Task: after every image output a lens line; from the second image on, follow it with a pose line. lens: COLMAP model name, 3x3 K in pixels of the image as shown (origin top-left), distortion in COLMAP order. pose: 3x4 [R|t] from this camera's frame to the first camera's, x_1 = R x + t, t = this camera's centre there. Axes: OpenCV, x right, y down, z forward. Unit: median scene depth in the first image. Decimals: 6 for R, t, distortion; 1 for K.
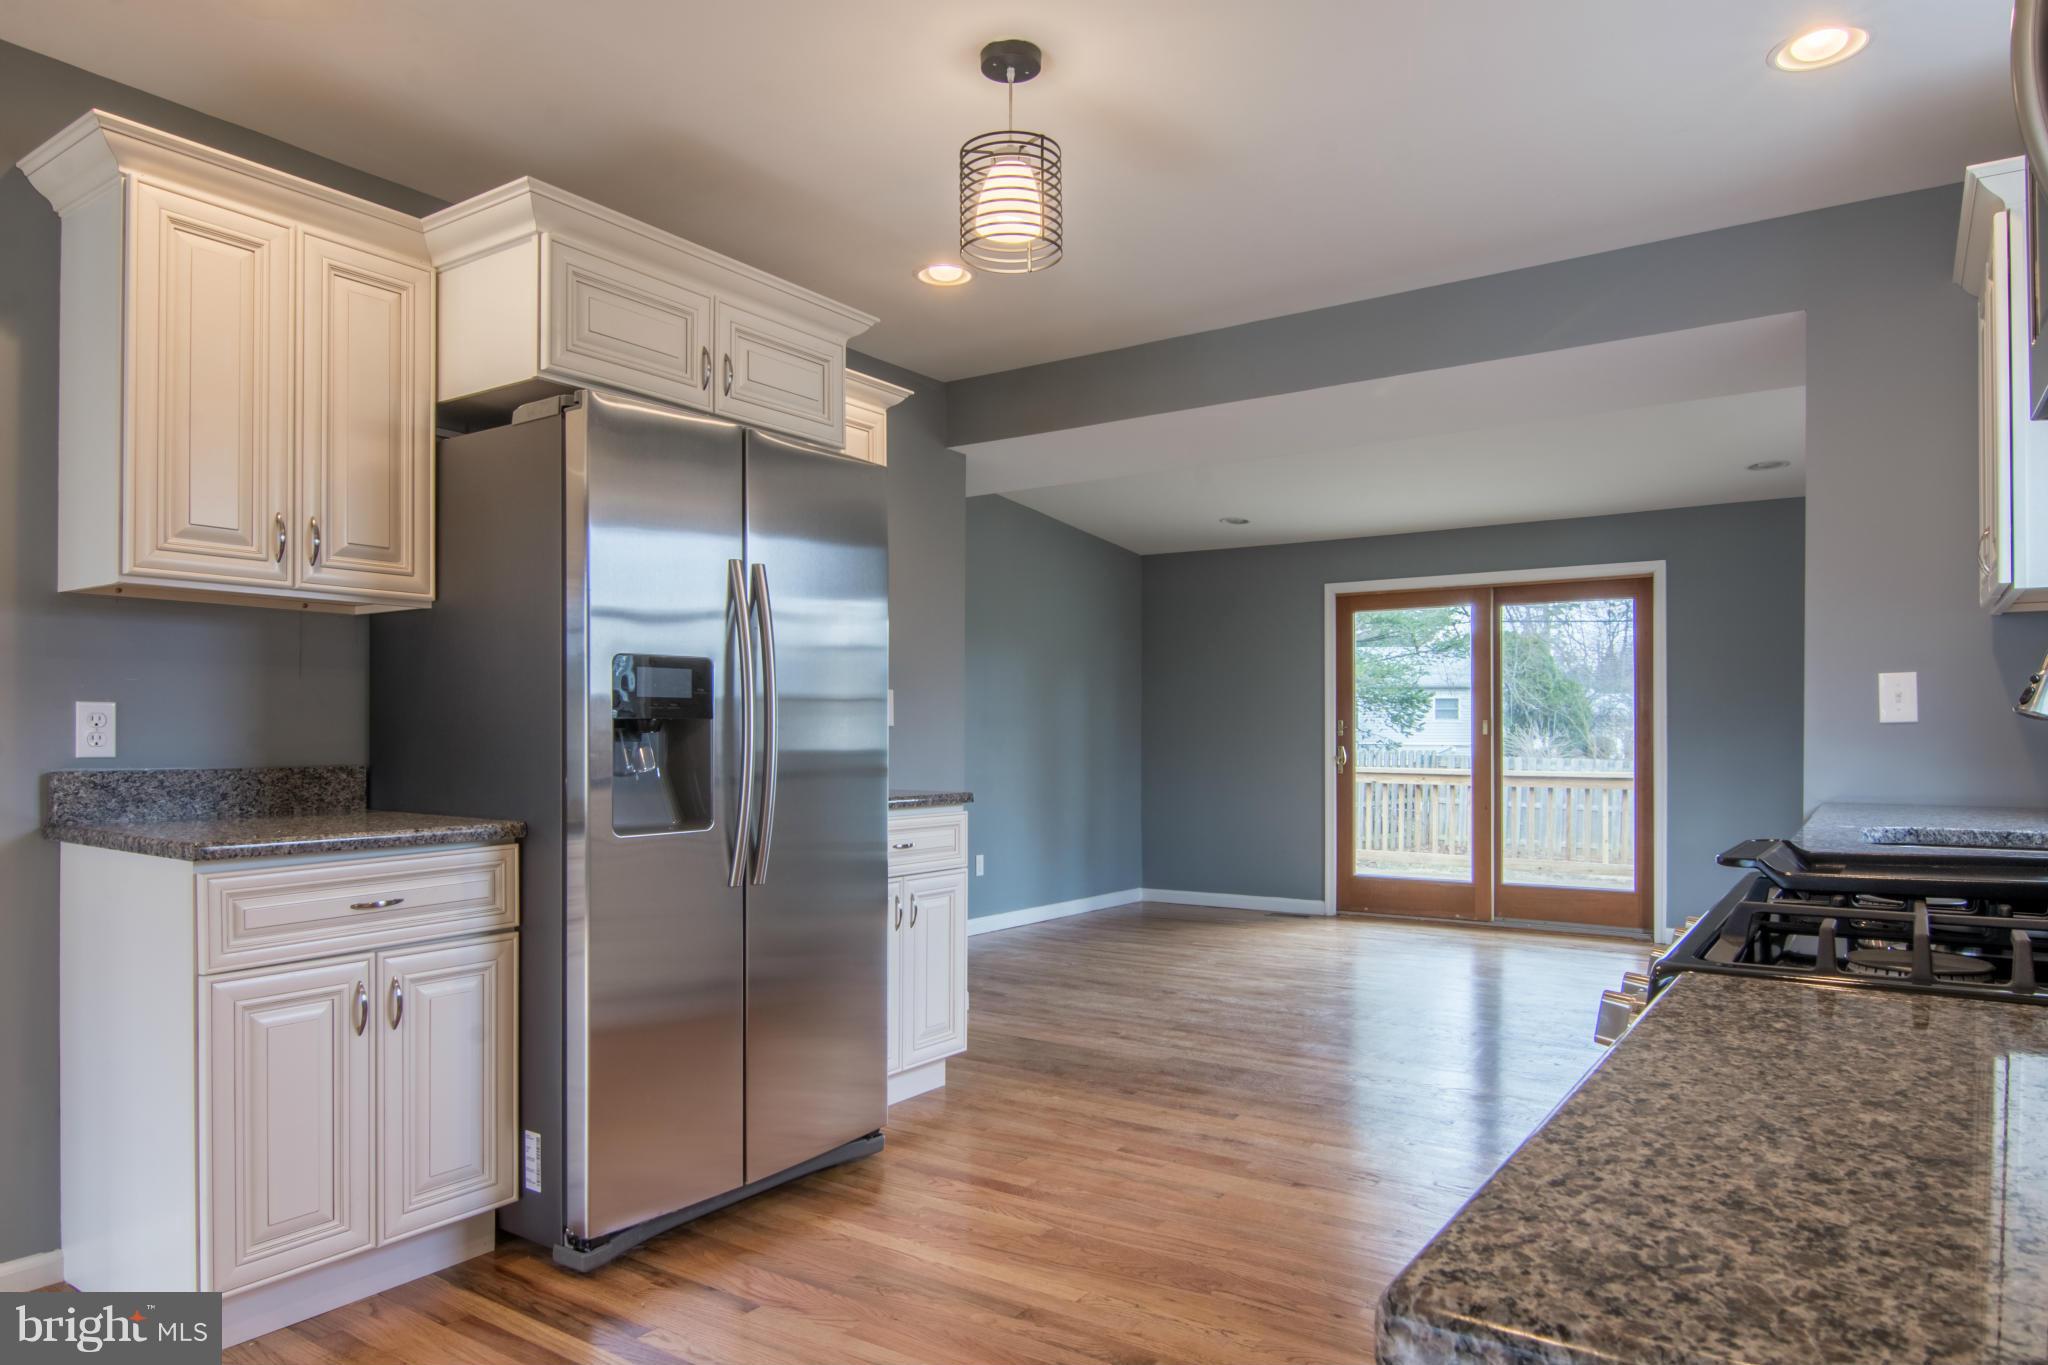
lens RADIAL K [[1280.1, 0, 953.2], [0, 1280.1, 722.0], [0, 0, 1]] dist [-0.001056, 0.000285]
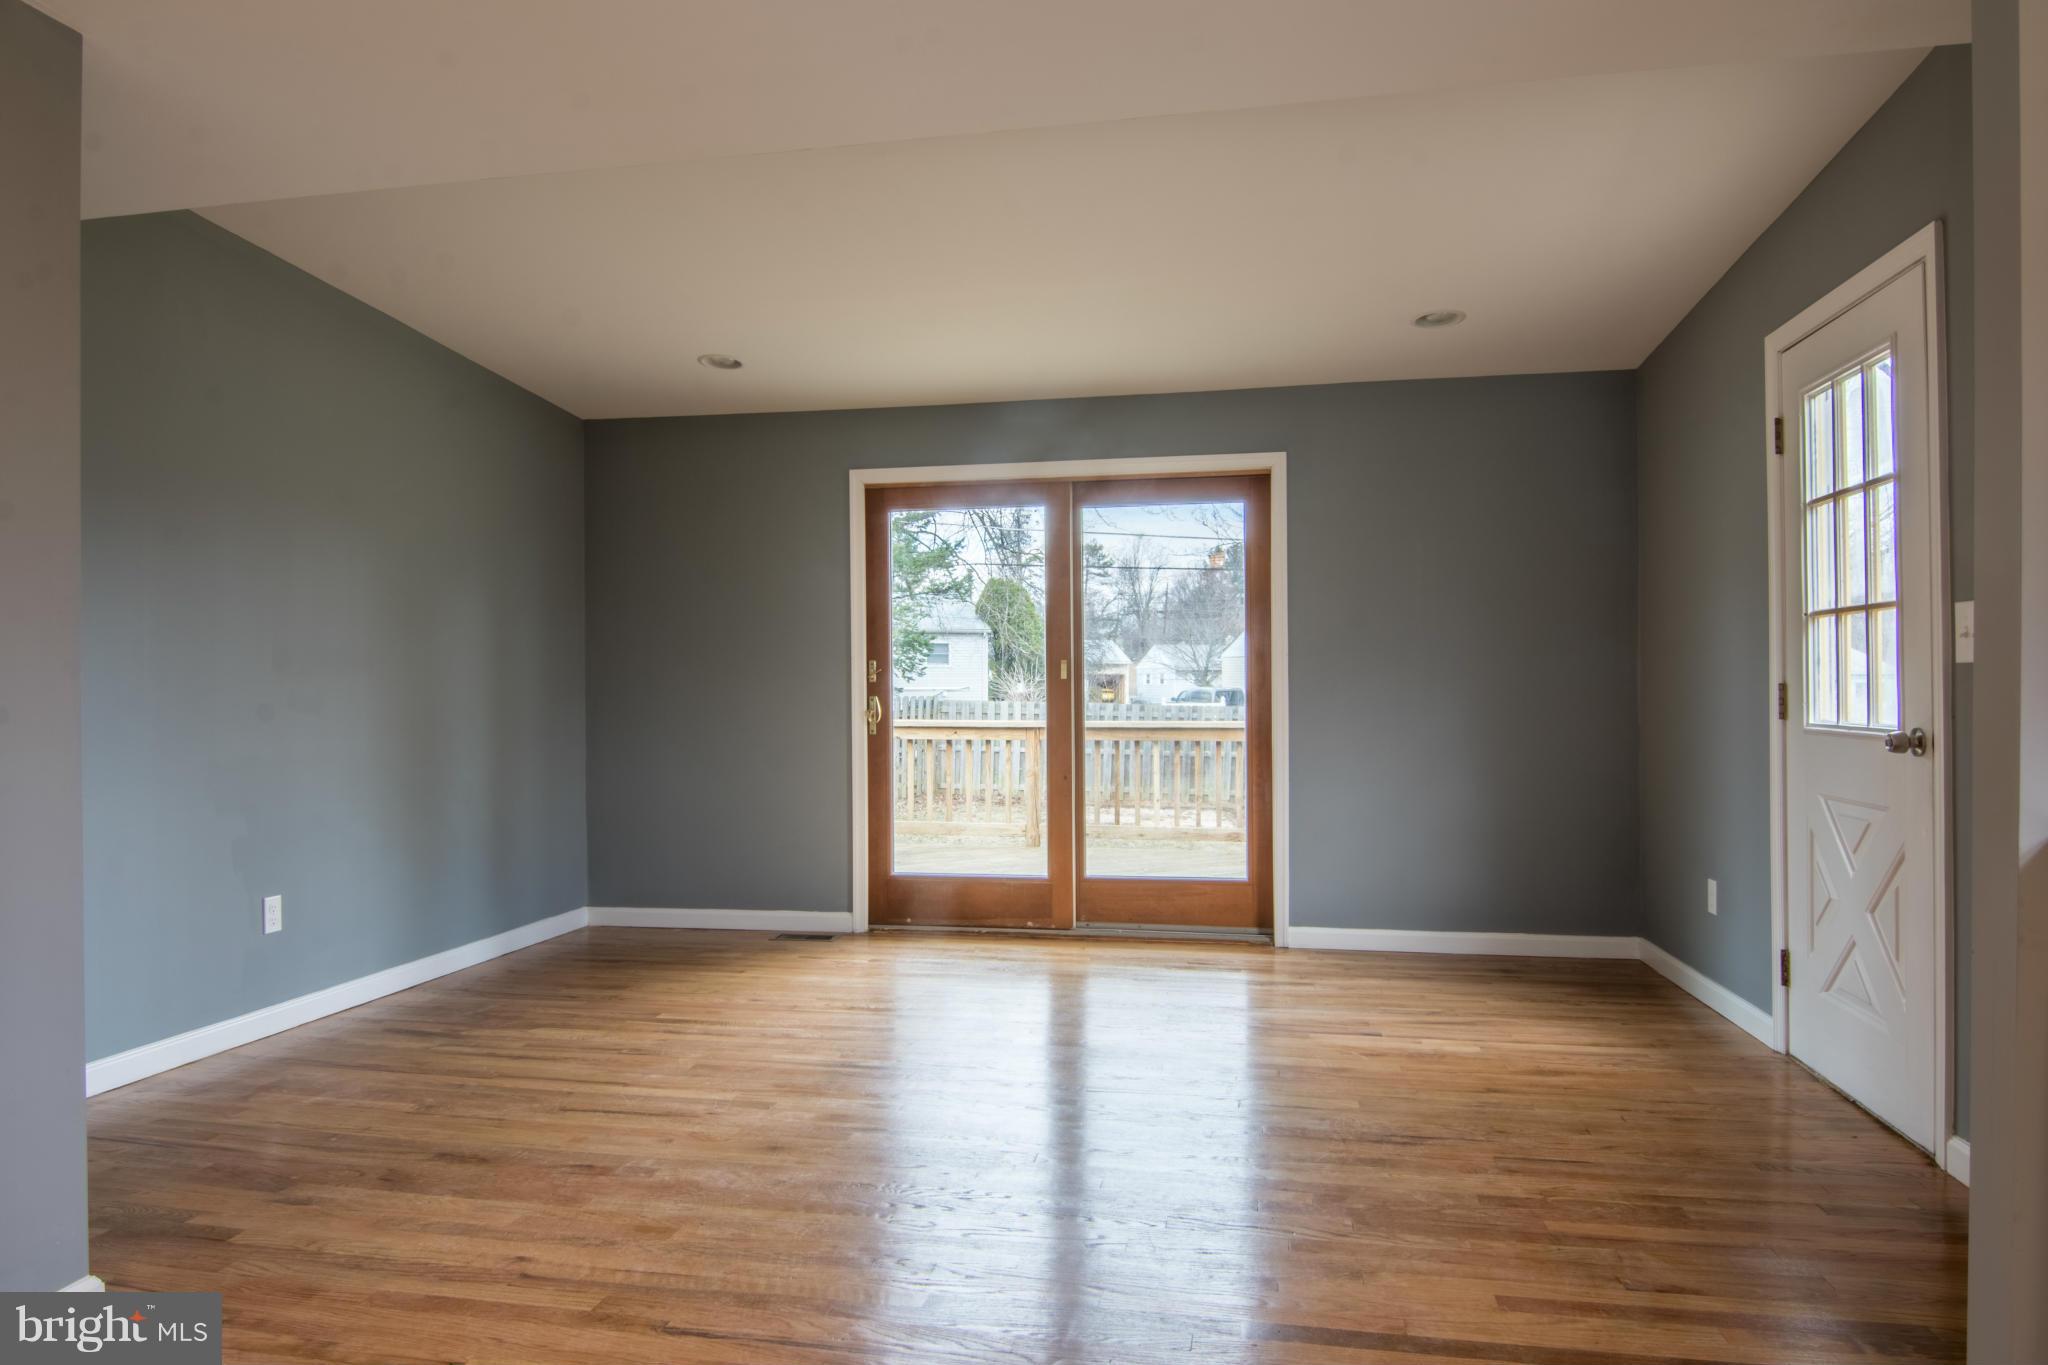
lens RADIAL K [[1254.9, 0, 1070.9], [0, 1254.9, 688.5], [0, 0, 1]] dist [0.001407, 0.000323]
pose [[0.884891, -0.010402, 0.465681, 0.092296], [0.002704, 0.999848, 0.017196, 0.003305], [-0.465789, -0.013958, 0.884785, 0.411377]]
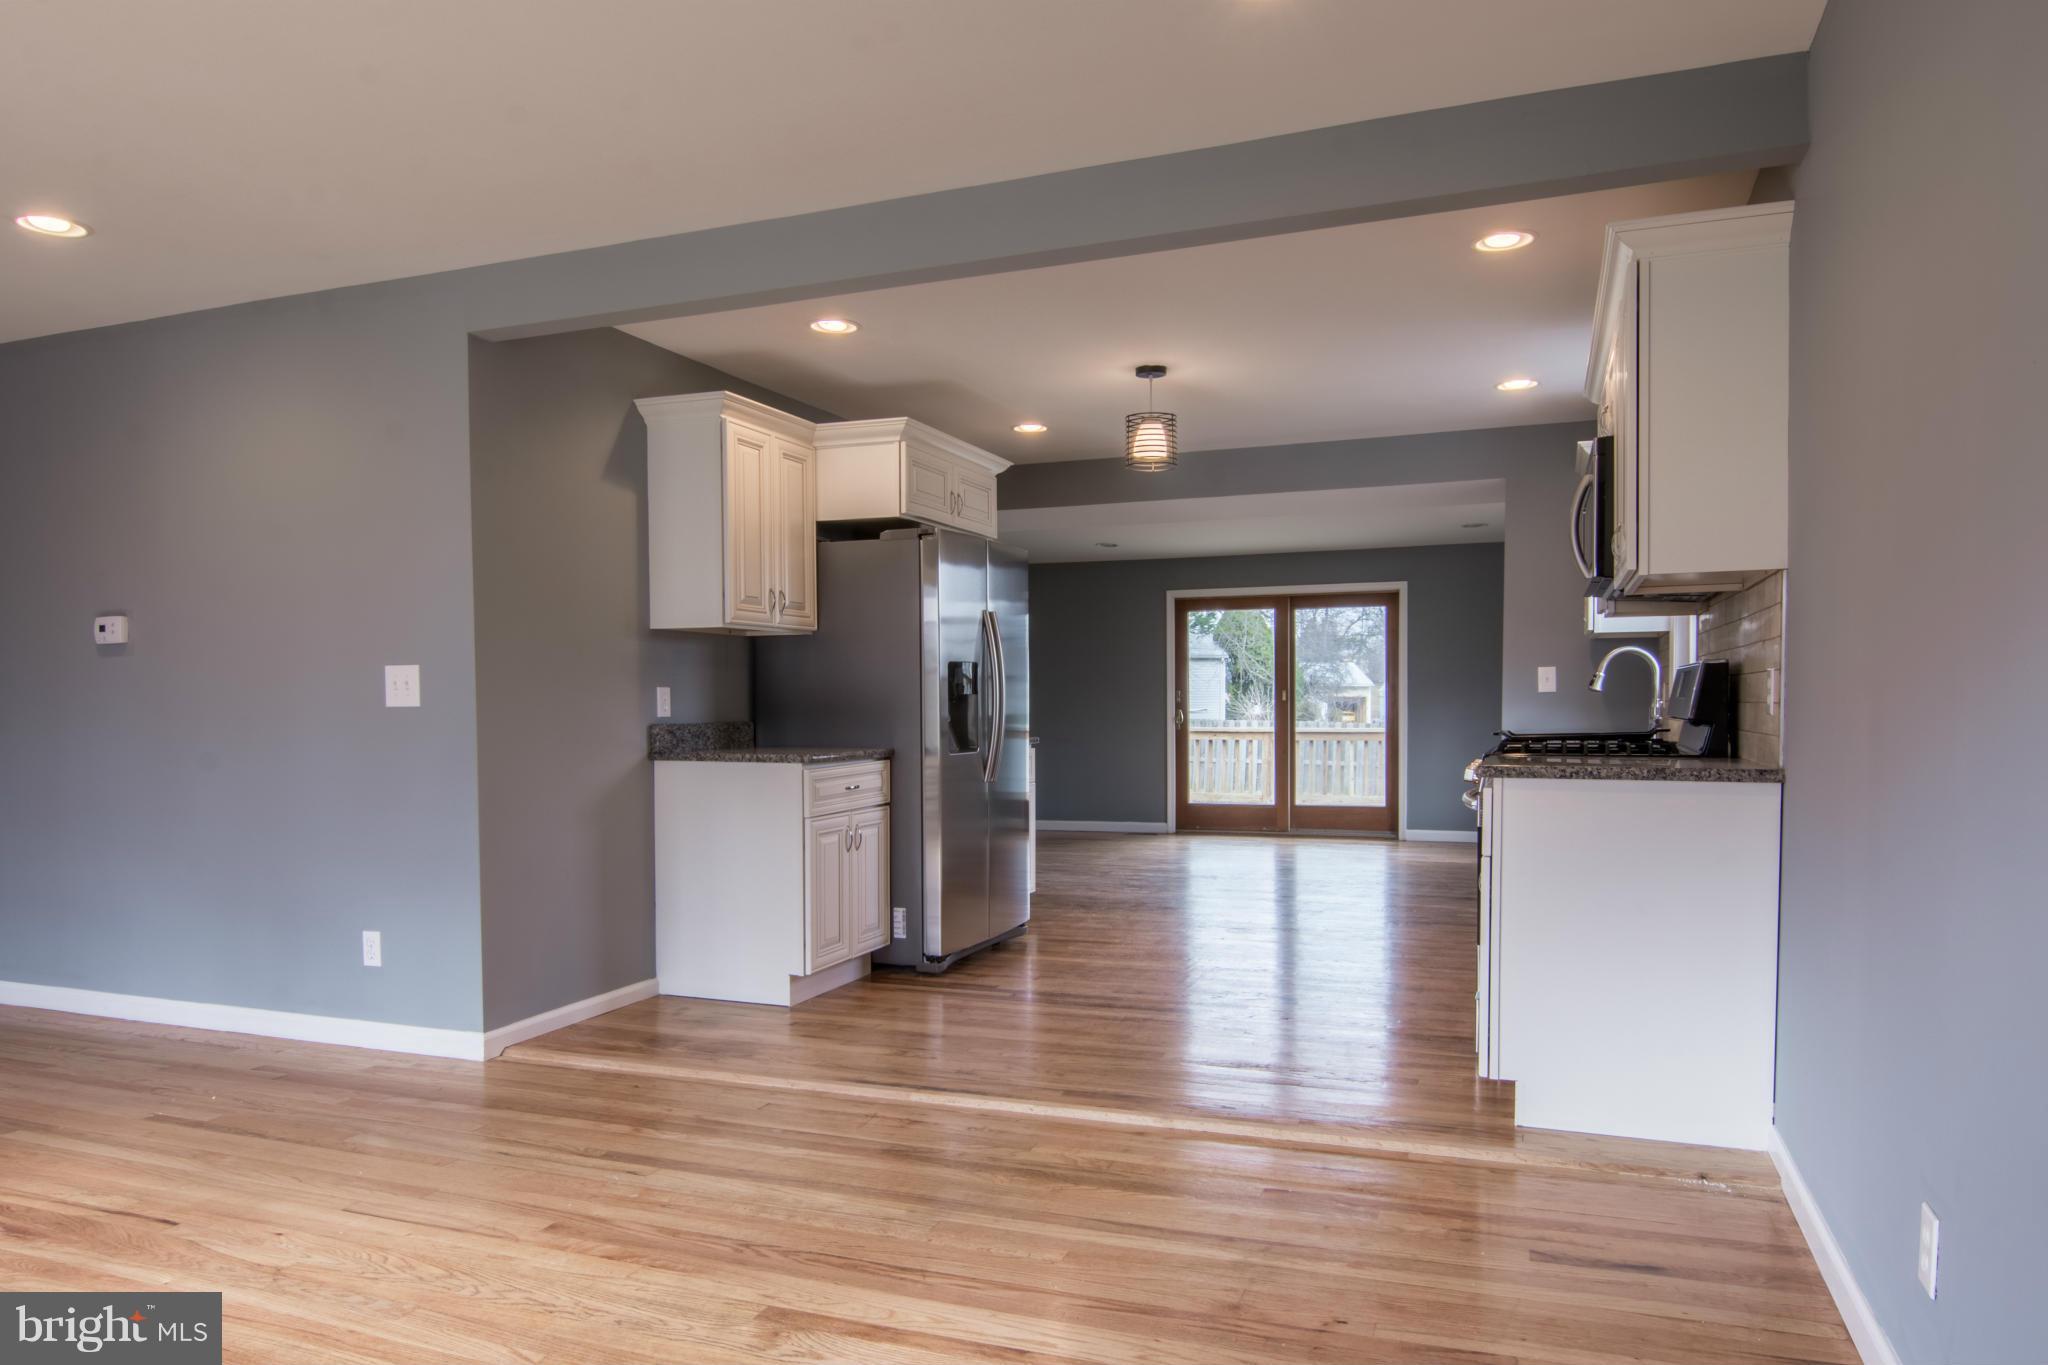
lens RADIAL K [[1334.1, 0, 872.7], [0, 1334.1, 725.4], [0, 0, 1]] dist [0.055305, -0.000178]
pose [[0.986283, -0.009193, 0.164805, -0.327818], [0.004931, 0.999643, 0.026246, -0.004402], [-0.164988, -0.025074, 0.985977, -0.459964]]
